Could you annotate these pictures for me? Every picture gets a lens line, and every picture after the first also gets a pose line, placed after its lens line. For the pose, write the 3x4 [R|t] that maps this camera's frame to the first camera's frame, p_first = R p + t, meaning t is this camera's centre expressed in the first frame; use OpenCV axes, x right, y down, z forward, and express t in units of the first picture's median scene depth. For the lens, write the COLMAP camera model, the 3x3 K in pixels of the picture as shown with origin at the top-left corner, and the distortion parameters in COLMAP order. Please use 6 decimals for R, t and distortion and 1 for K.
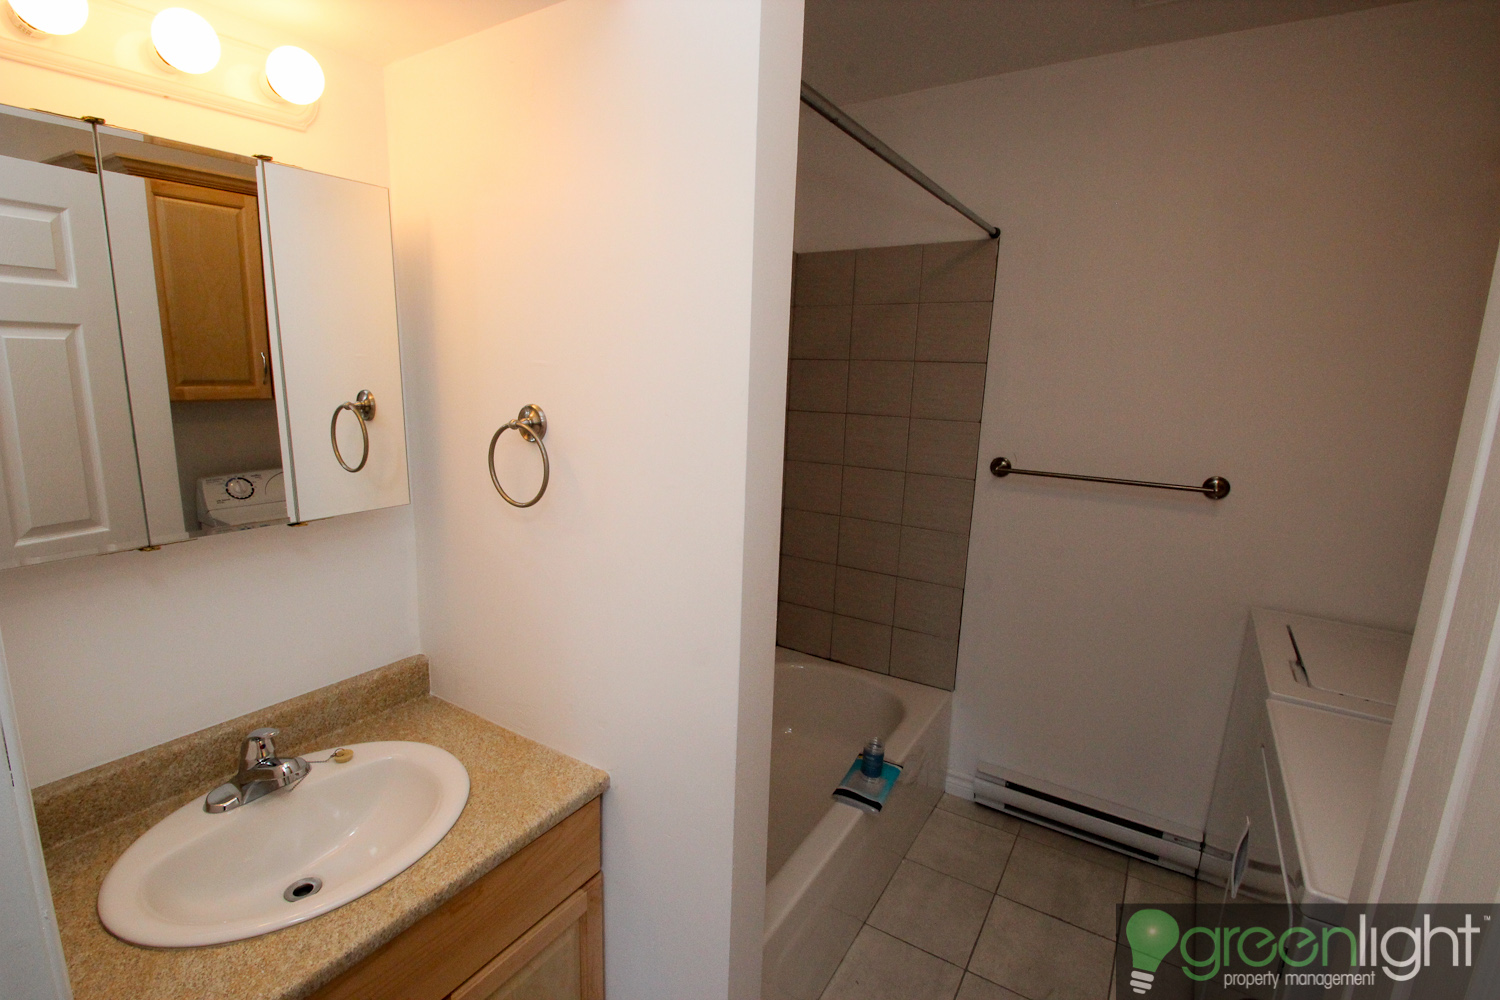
lens RADIAL K [[689.6, 0, 742.8], [0, 689.6, 499.8], [0, 0, 1]] dist [0.000709, -0.002540]
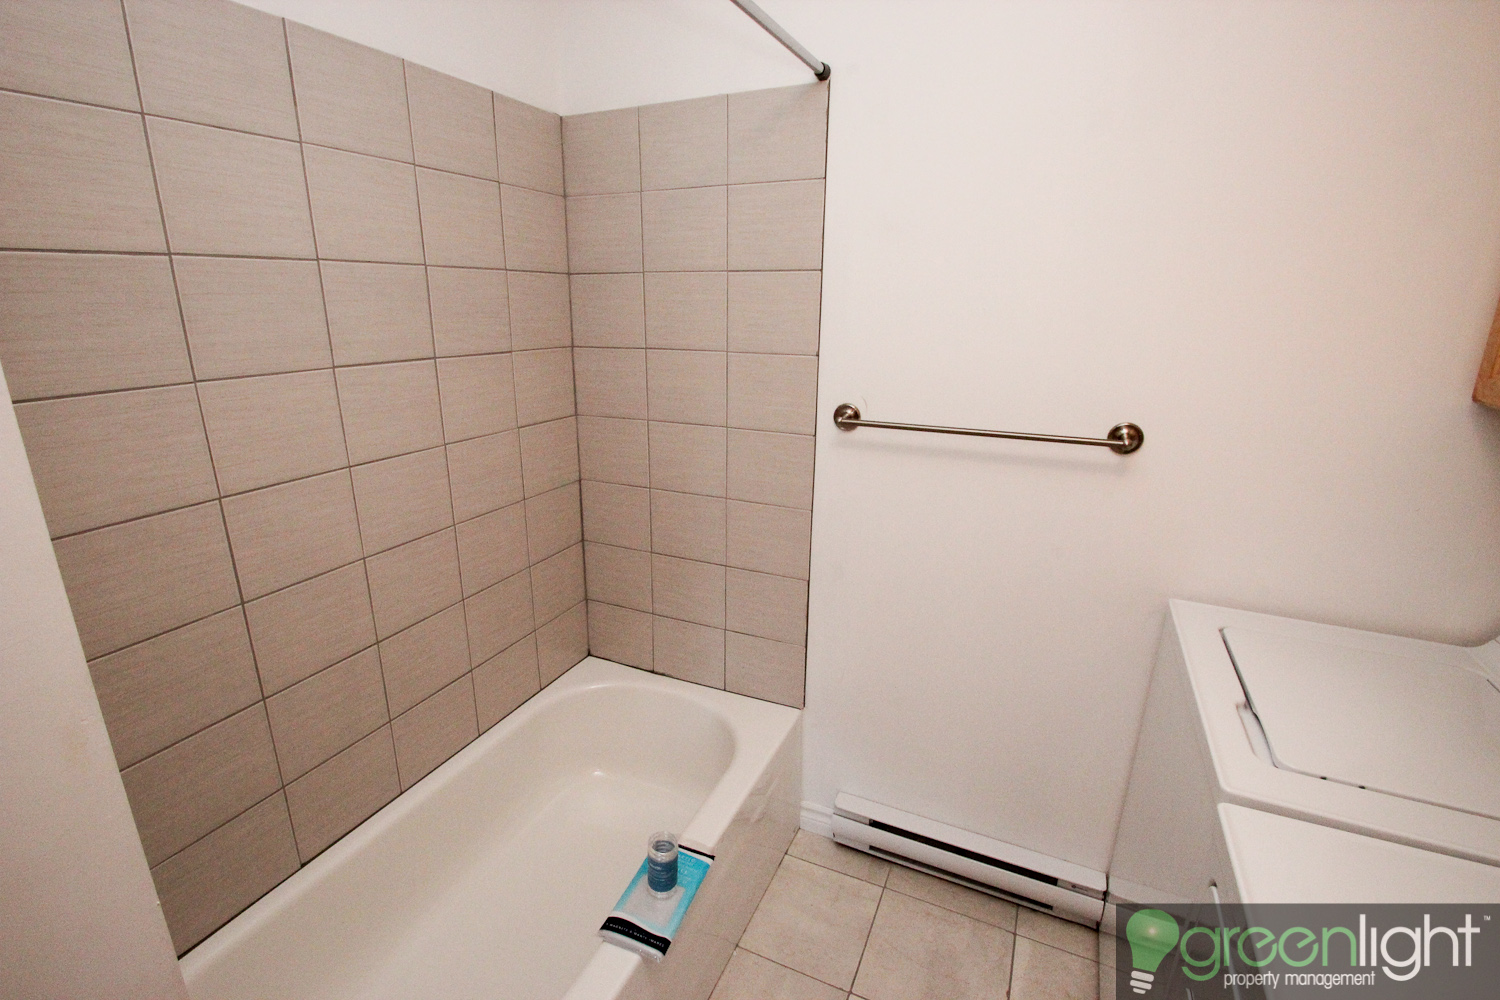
lens RADIAL K [[689.6, 0, 744.8], [0, 689.6, 499.3], [0, 0, 1]] dist [0.000709, -0.002540]
pose [[0.990050, -0.061129, 0.126747, 0.183771], [0.048590, 0.993825, 0.099758, -0.042631], [-0.132063, -0.092607, 0.986906, 0.312717]]
